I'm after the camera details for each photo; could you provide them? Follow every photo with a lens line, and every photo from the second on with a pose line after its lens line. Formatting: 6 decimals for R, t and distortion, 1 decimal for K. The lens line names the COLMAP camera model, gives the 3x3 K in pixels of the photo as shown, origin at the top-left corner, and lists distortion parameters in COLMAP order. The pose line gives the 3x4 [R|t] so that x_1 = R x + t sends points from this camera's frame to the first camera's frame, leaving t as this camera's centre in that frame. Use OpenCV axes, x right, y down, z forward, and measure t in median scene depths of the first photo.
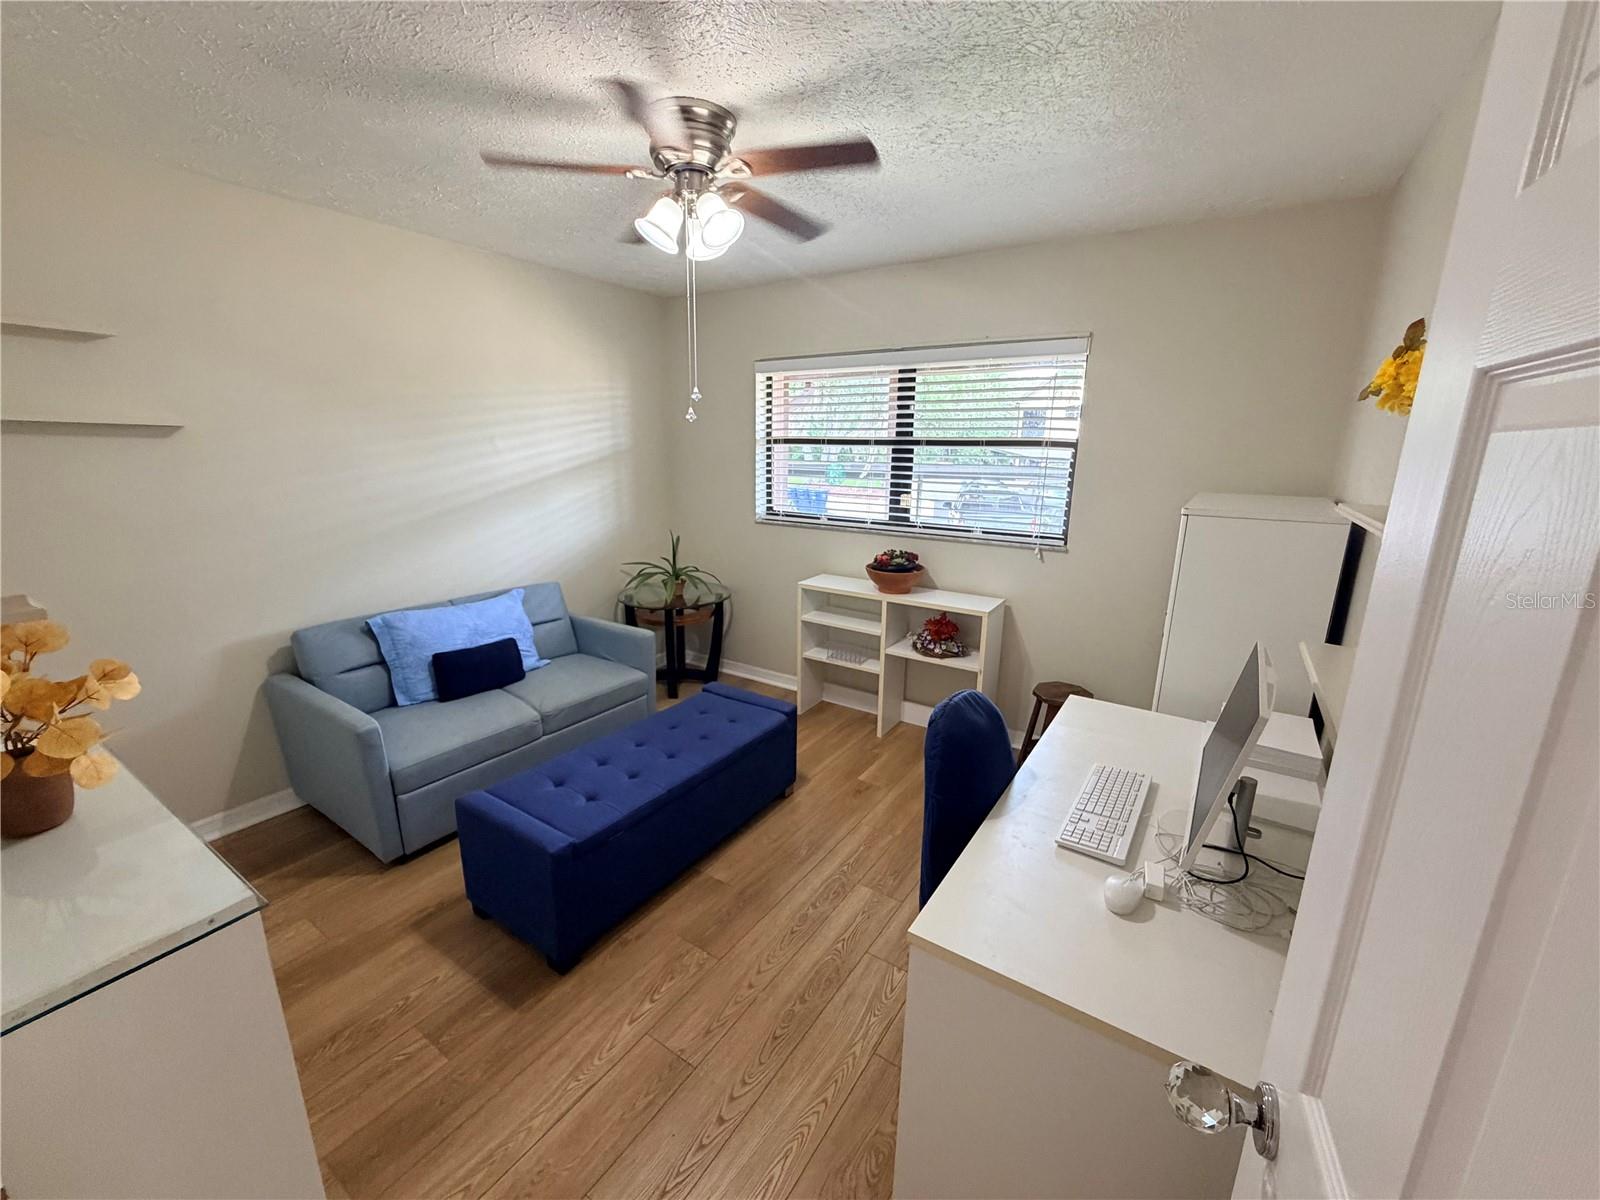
lens RADIAL K [[637.6, 0, 796.2], [0, 637.6, 605.5], [0, 0, 1]] dist [0.000321, 0.000137]
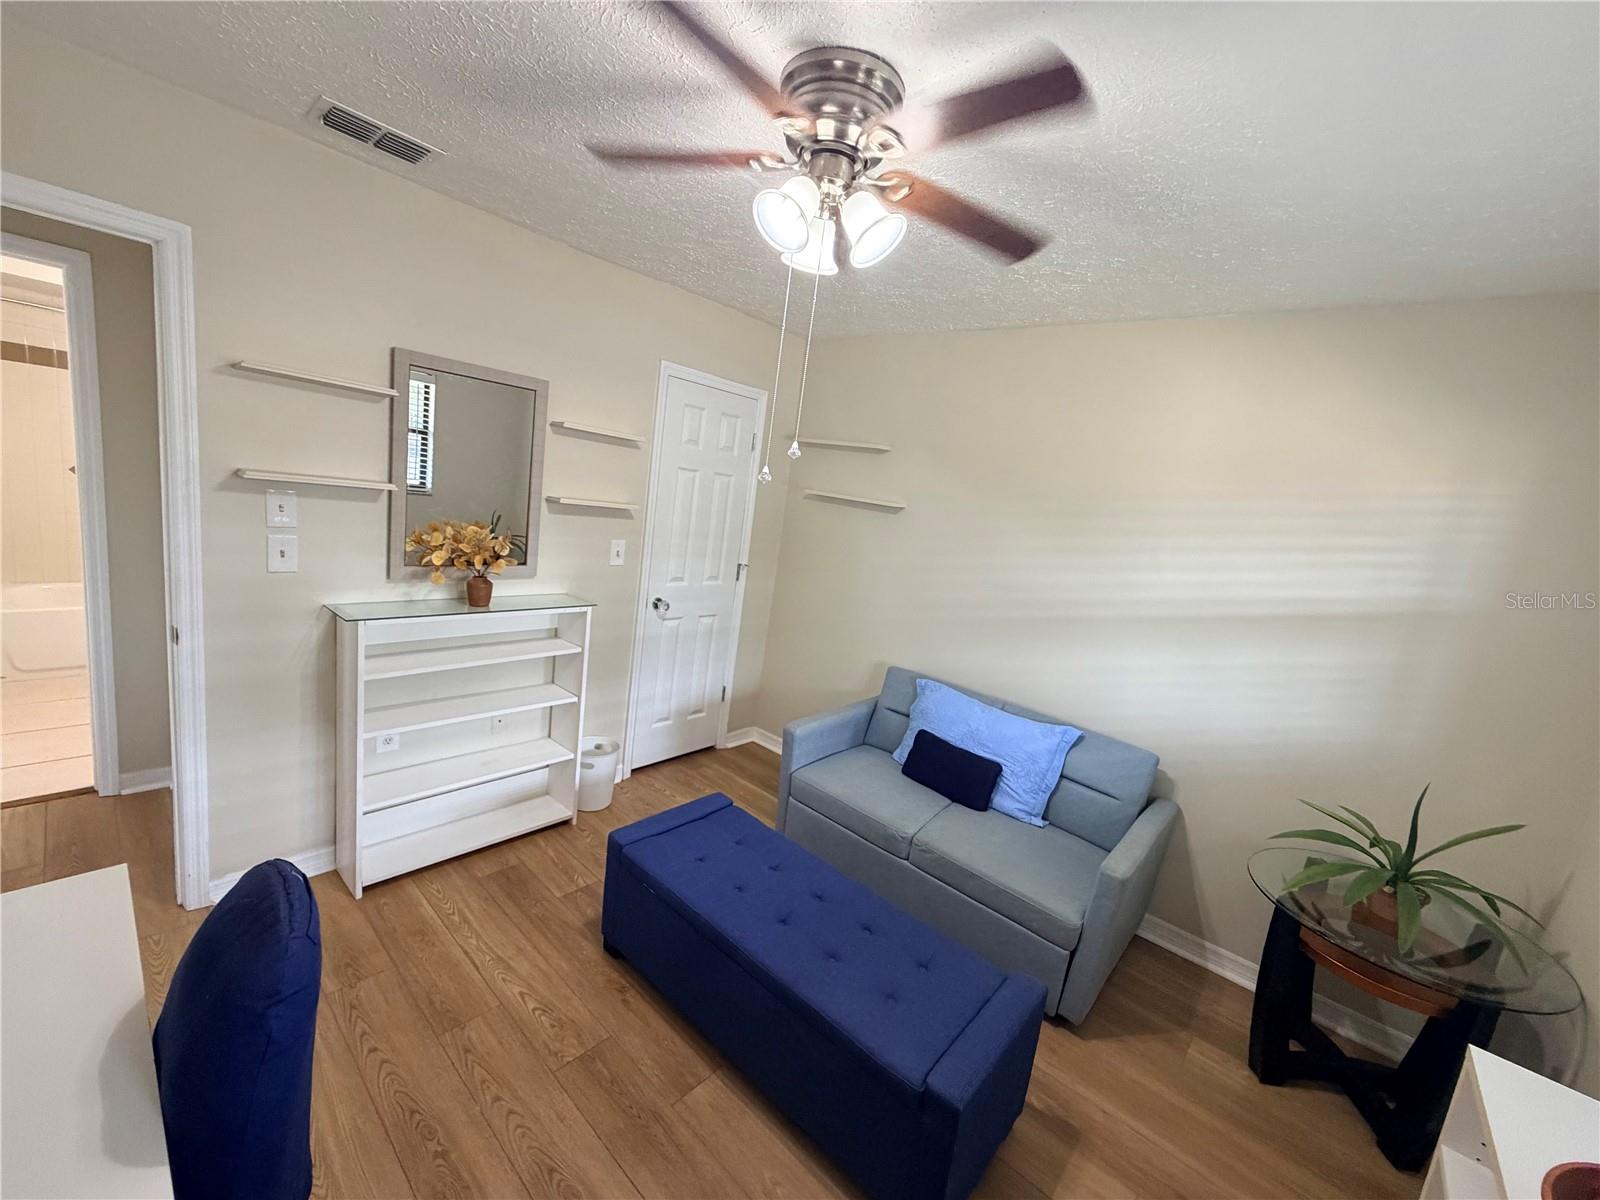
lens RADIAL K [[637.6, 0, 796.2], [0, 637.6, 605.5], [0, 0, 1]] dist [0.000321, 0.000137]
pose [[-0.131994, 0.150666, -0.979733, 0.410694], [-0.370562, 0.909220, 0.189746, -0.214384], [0.919381, 0.388097, -0.064180, 0.776226]]
